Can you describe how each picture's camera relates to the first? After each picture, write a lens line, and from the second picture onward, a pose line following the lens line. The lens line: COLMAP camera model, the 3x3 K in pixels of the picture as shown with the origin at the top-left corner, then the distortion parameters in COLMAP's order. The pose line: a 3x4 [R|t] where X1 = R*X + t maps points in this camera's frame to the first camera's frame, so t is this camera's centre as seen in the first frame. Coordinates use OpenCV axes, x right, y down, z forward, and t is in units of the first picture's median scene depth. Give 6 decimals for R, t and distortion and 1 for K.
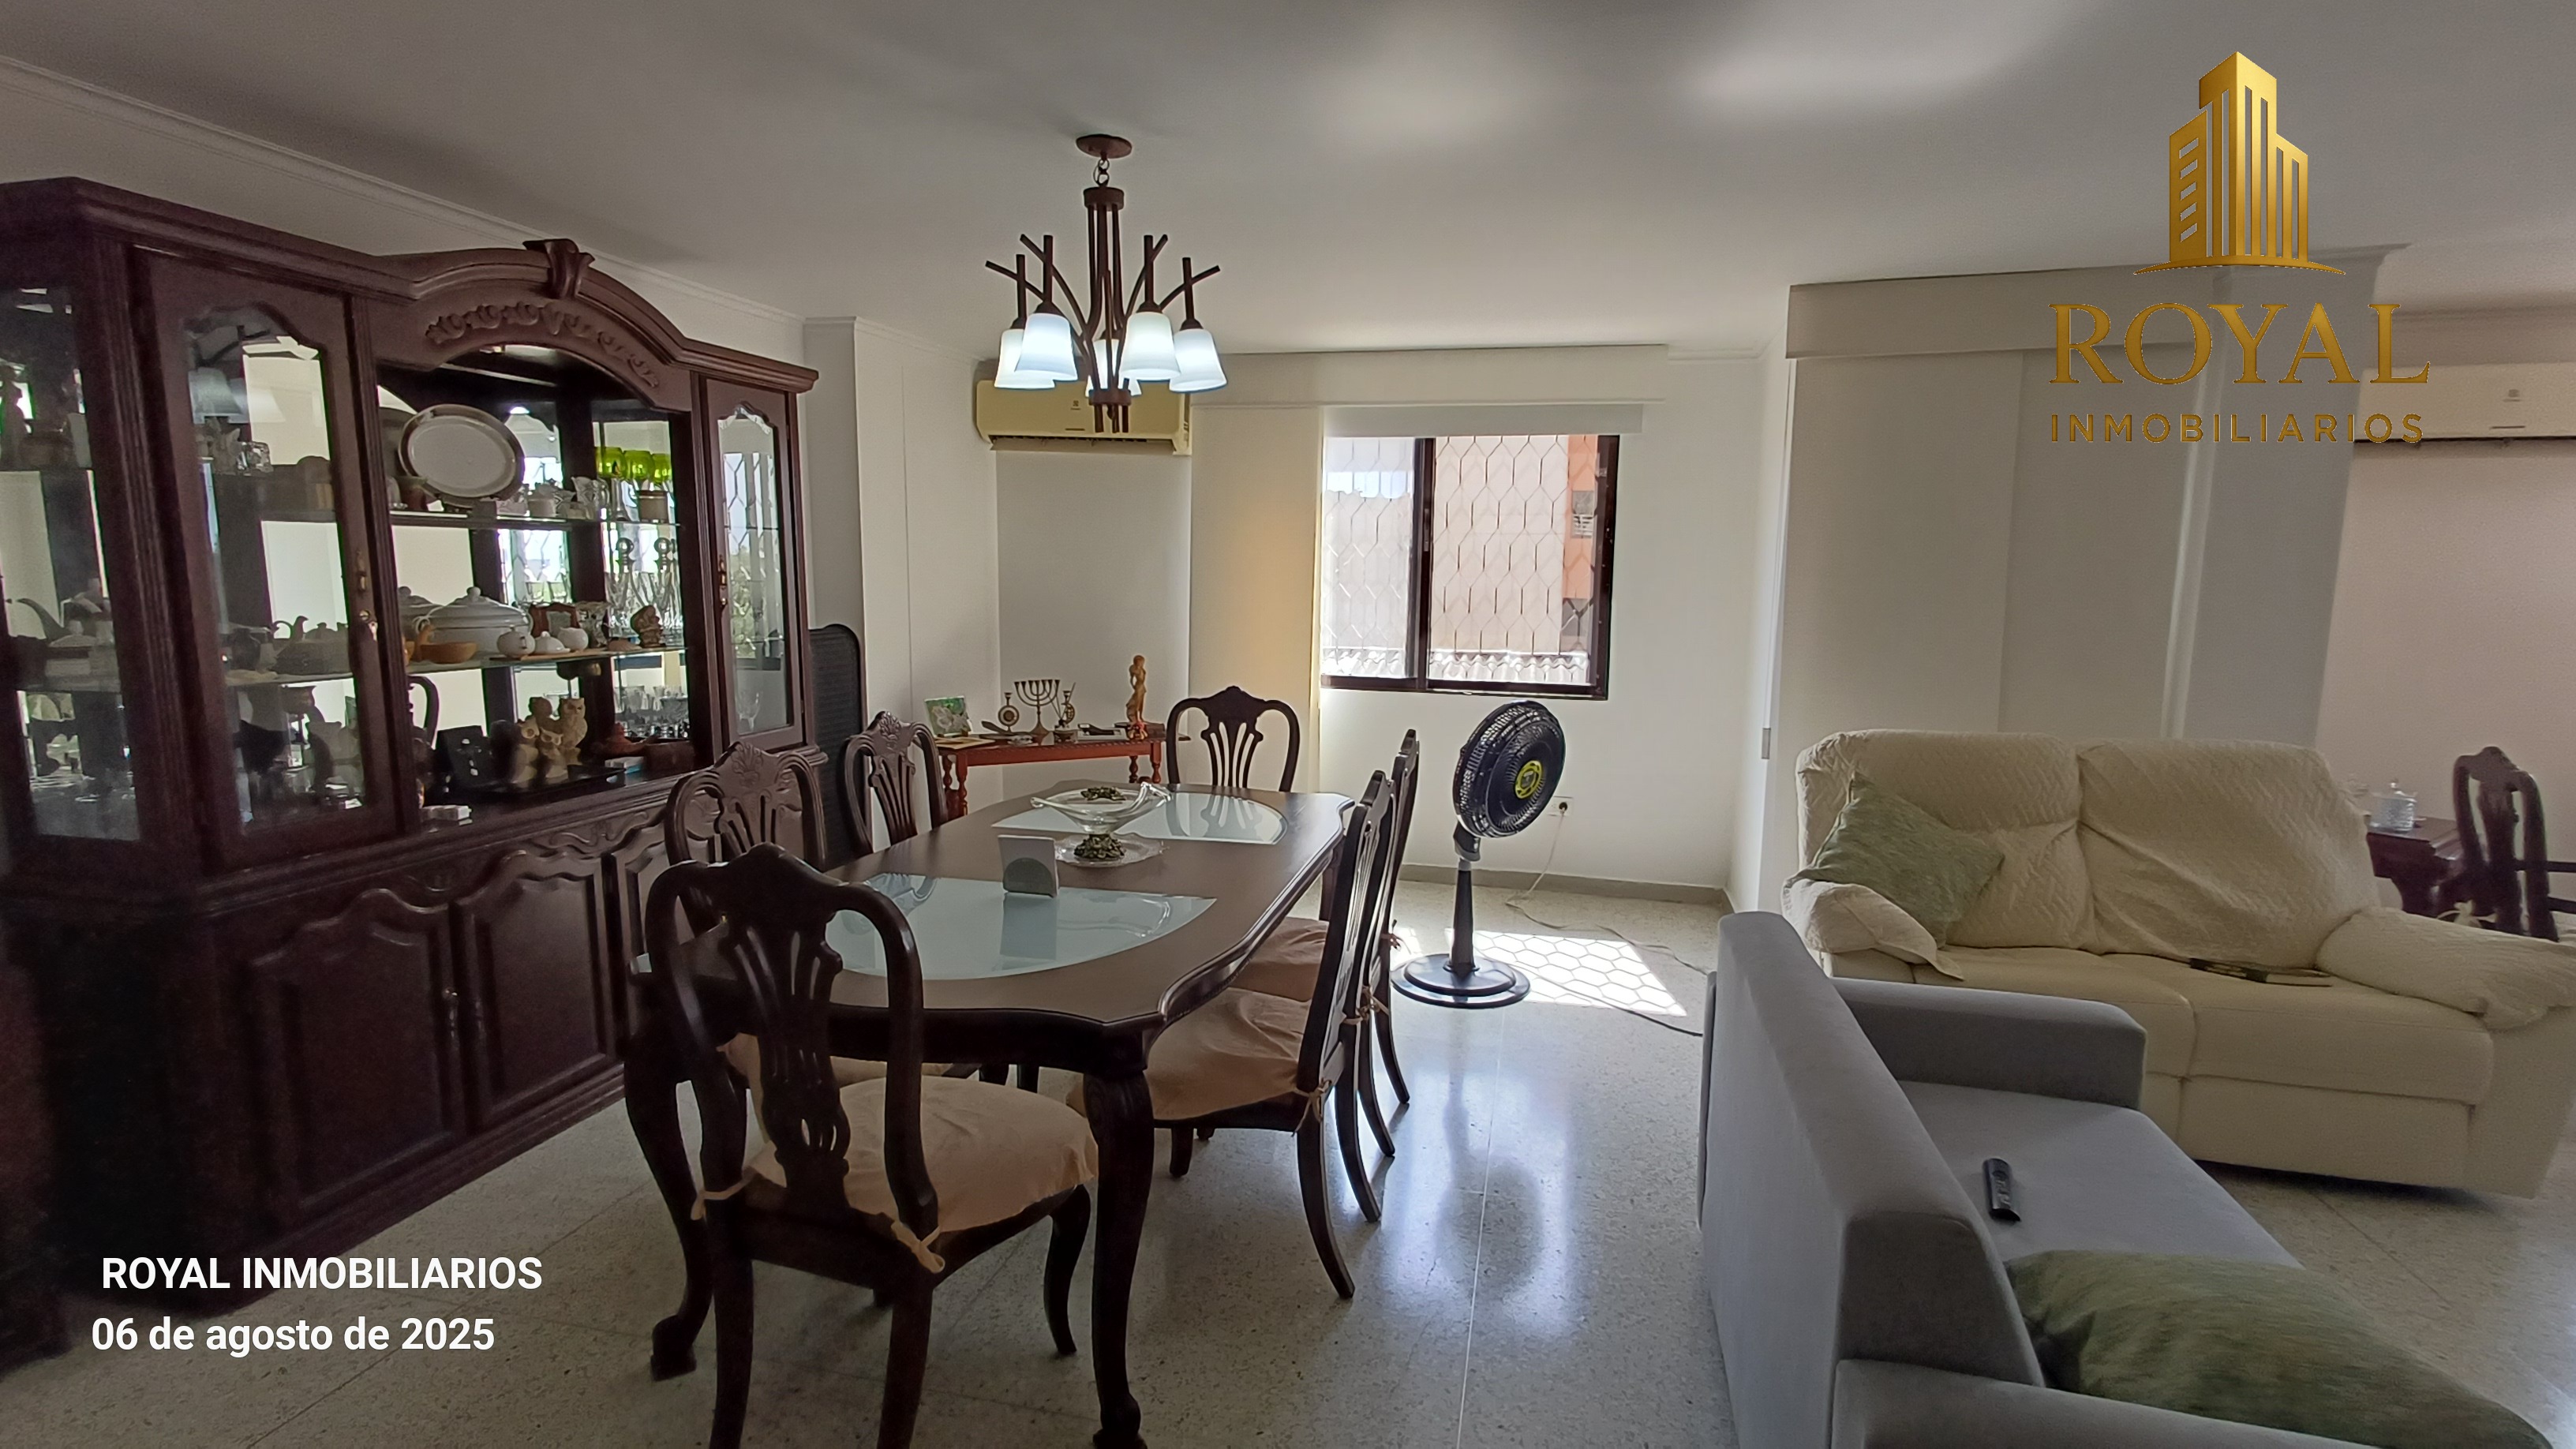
lens RADIAL K [[1175.9, 0, 1277.9], [0, 1175.9, 727.4], [0, 0, 1]] dist [0.007434, 0.000523]
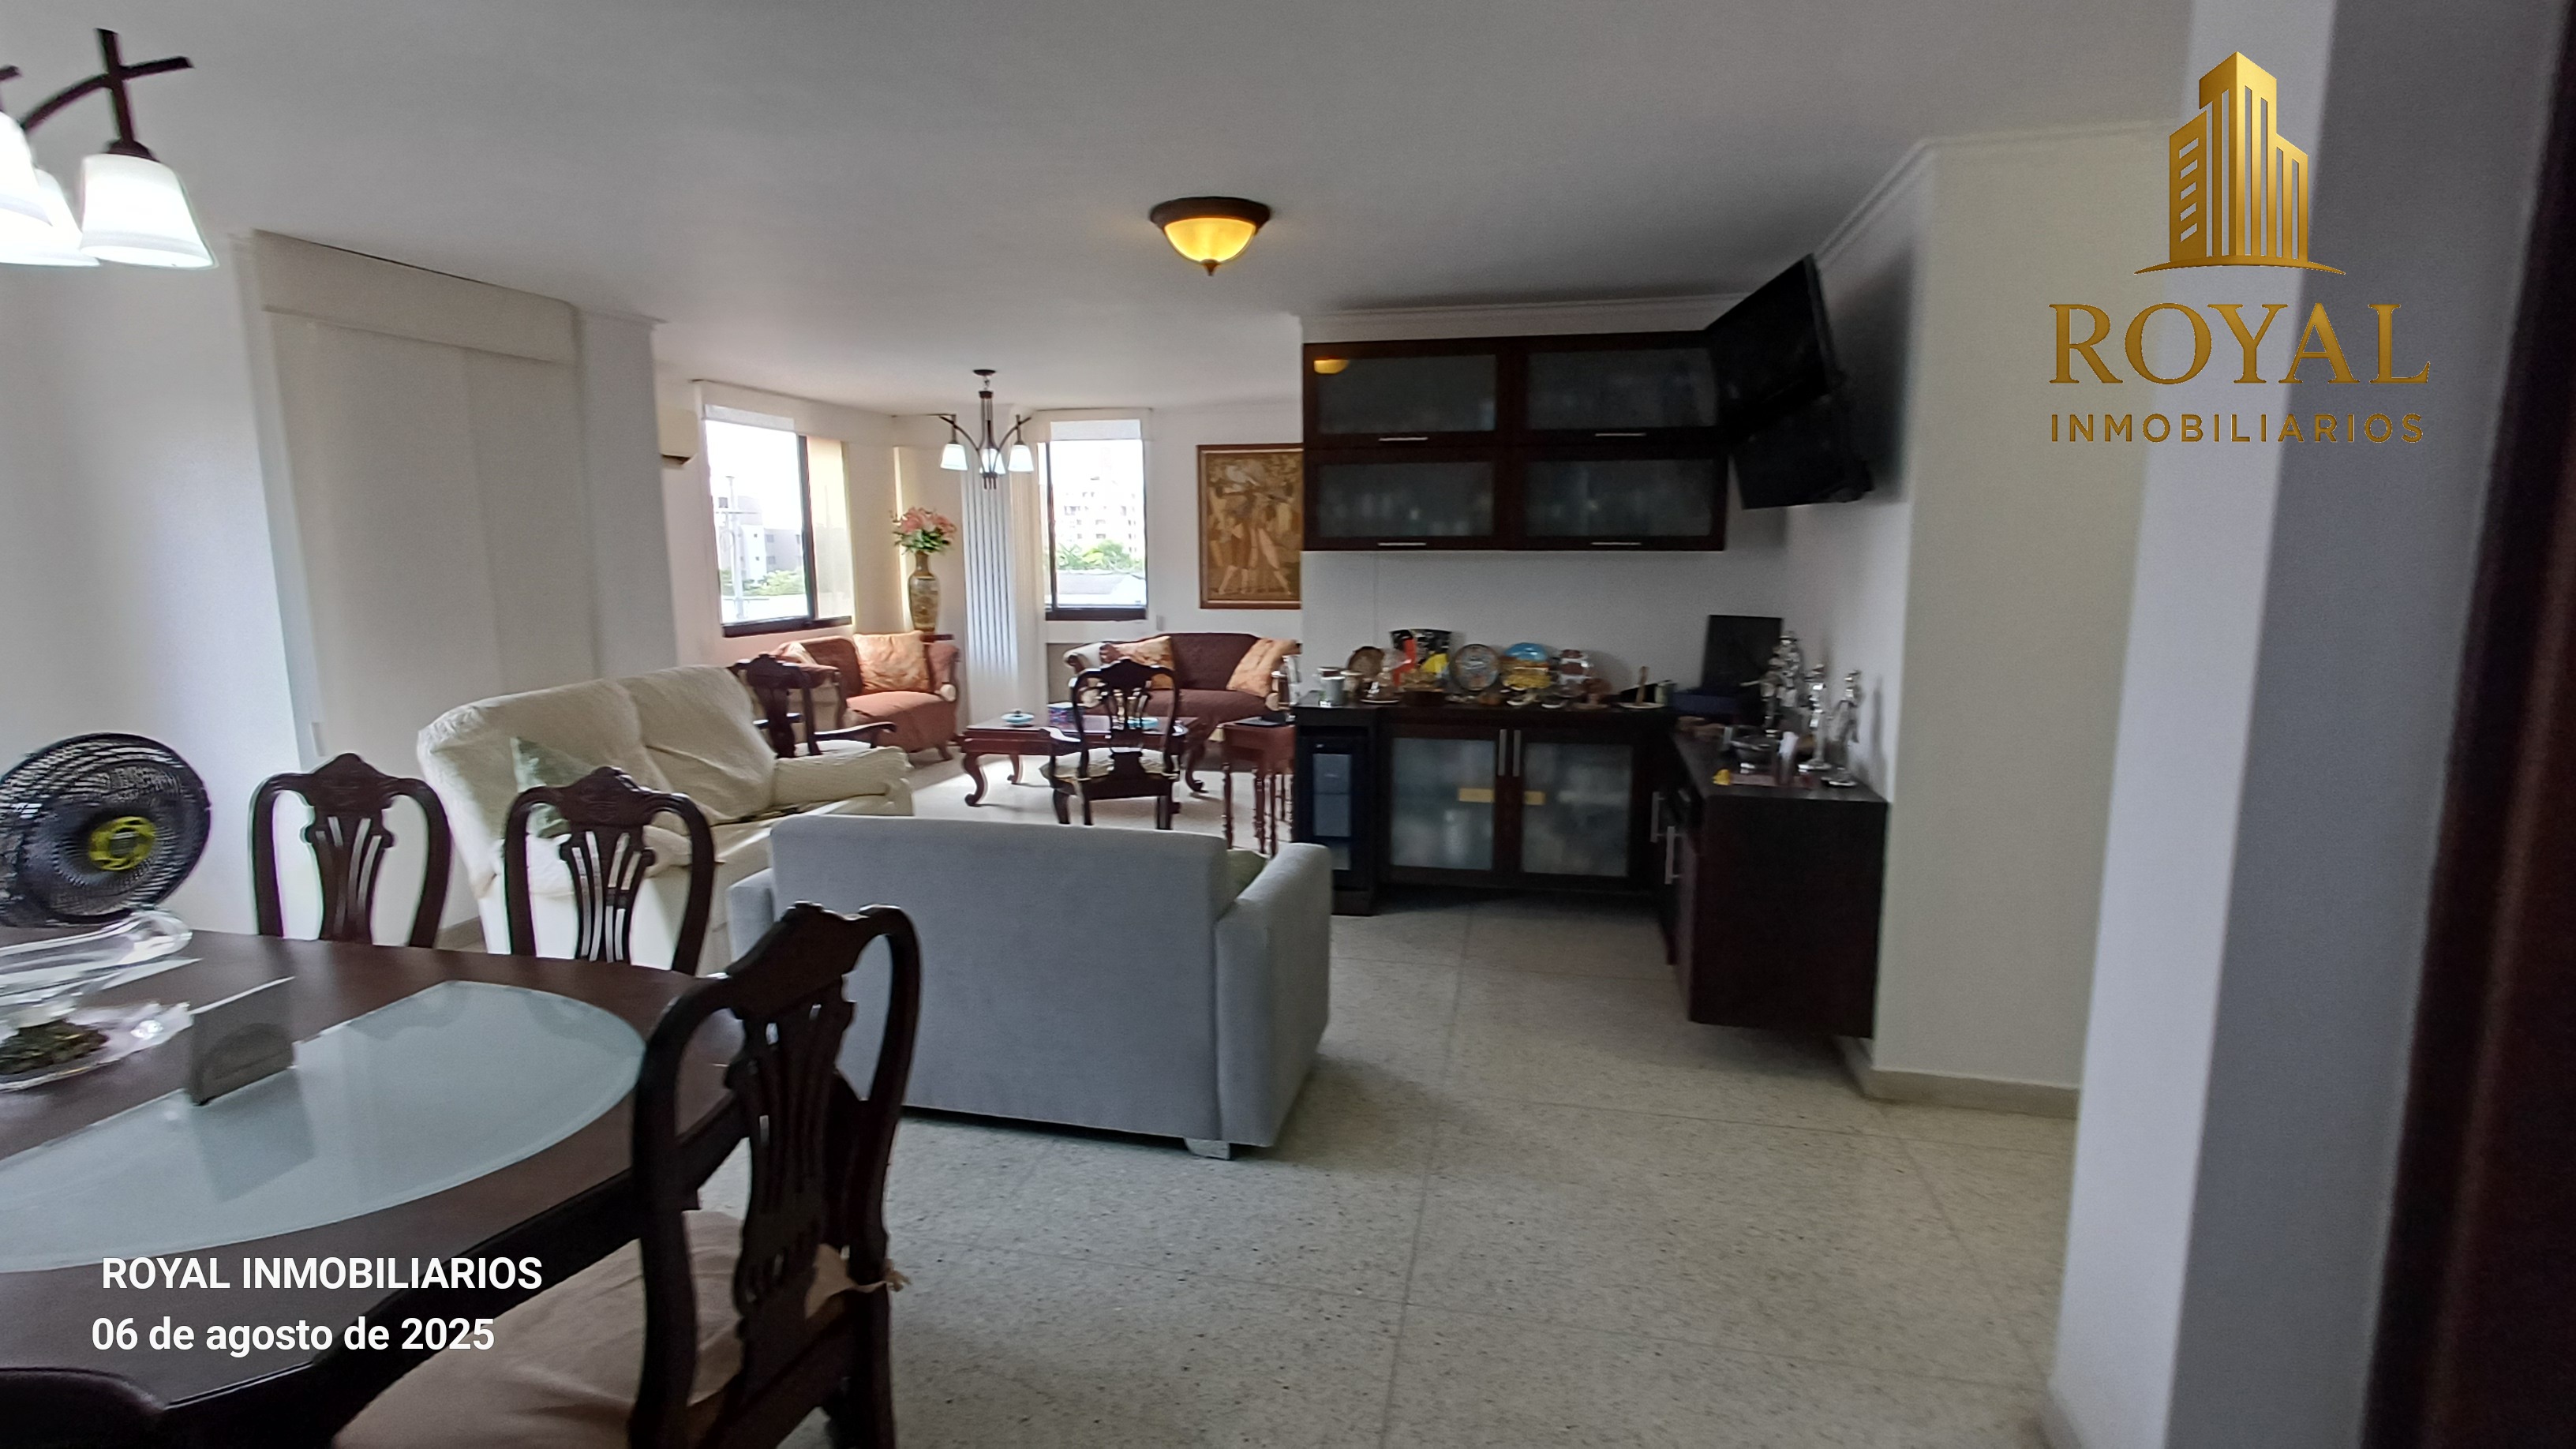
lens RADIAL K [[1237.9, 0, 1265.1], [0, 1237.9, 739.9], [0, 0, 1]] dist [0.014679, 0.000935]
pose [[-0.012188, -0.166936, 0.985892, -0.673512], [0.136971, 0.976393, 0.167021, -0.058436], [-0.990500, 0.137074, 0.010965, 0.331174]]
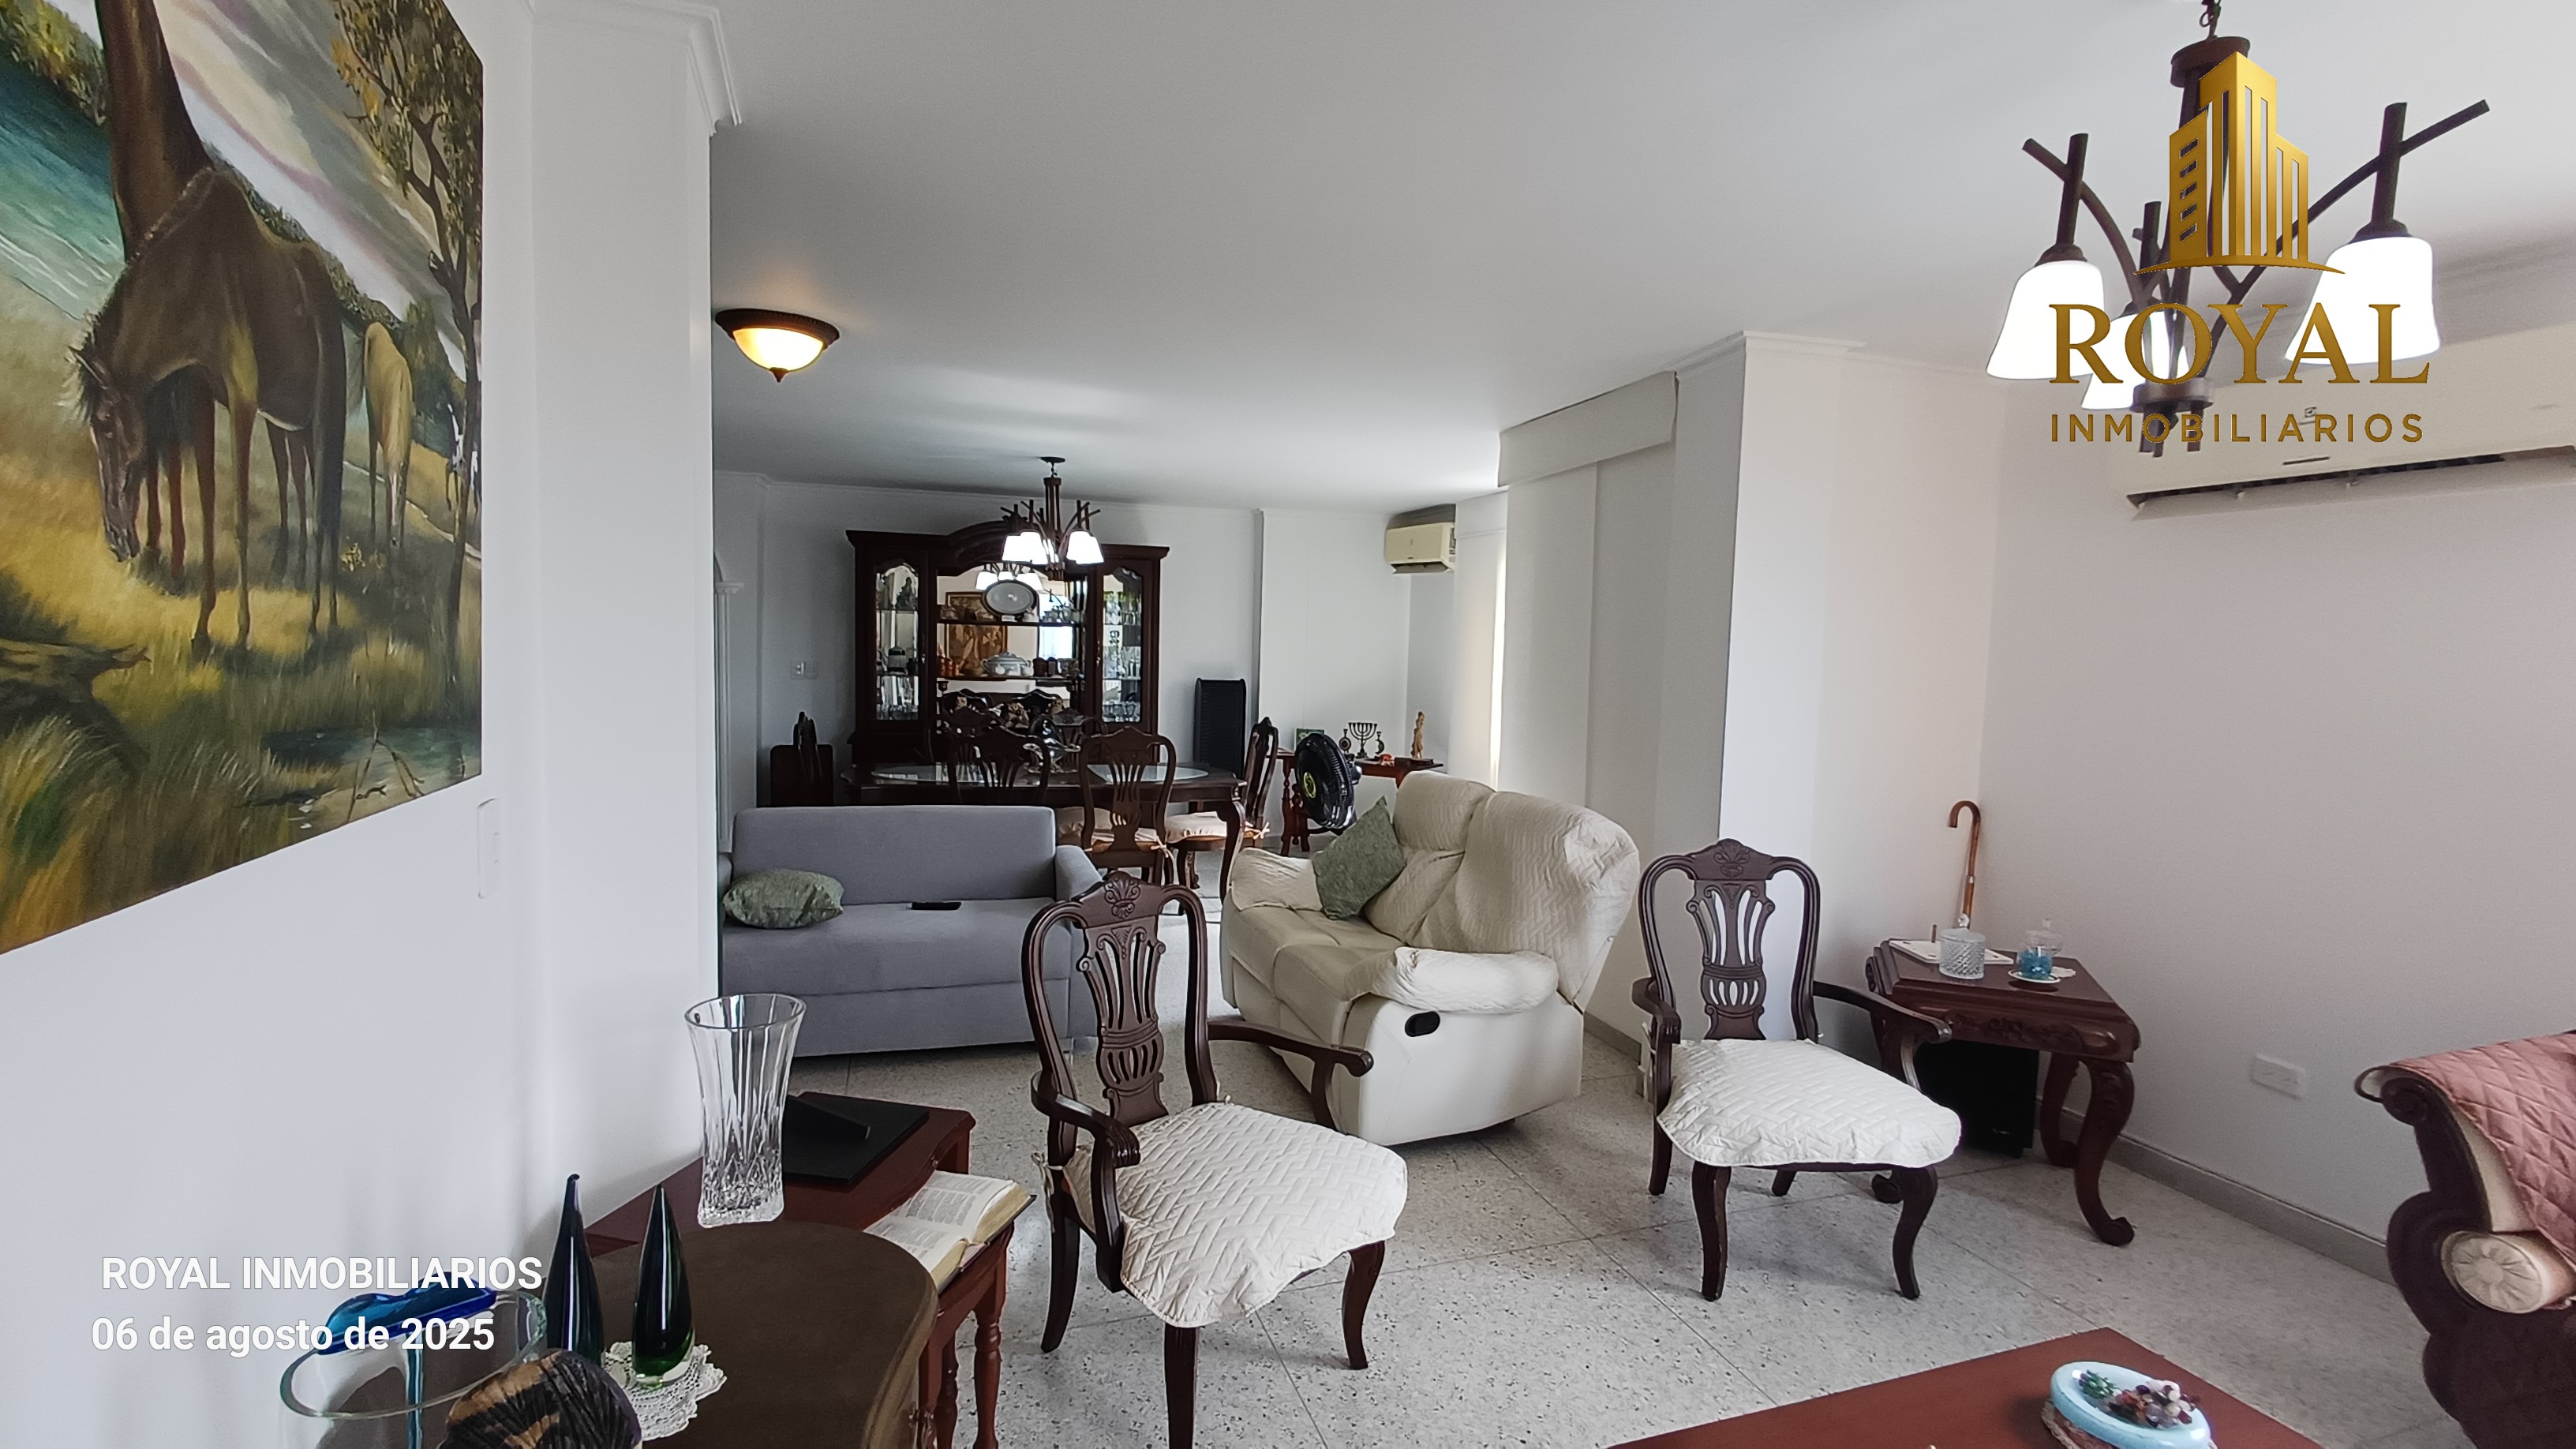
lens RADIAL K [[1175.9, 0, 1277.9], [0, 1175.9, 727.4], [0, 0, 1]] dist [0.007434, 0.000523]
pose [[0.532785, 0.066720, -0.843617, 1.631498], [-0.133859, 0.990981, -0.006164, -0.020509], [0.835597, 0.116210, 0.536911, 0.212415]]
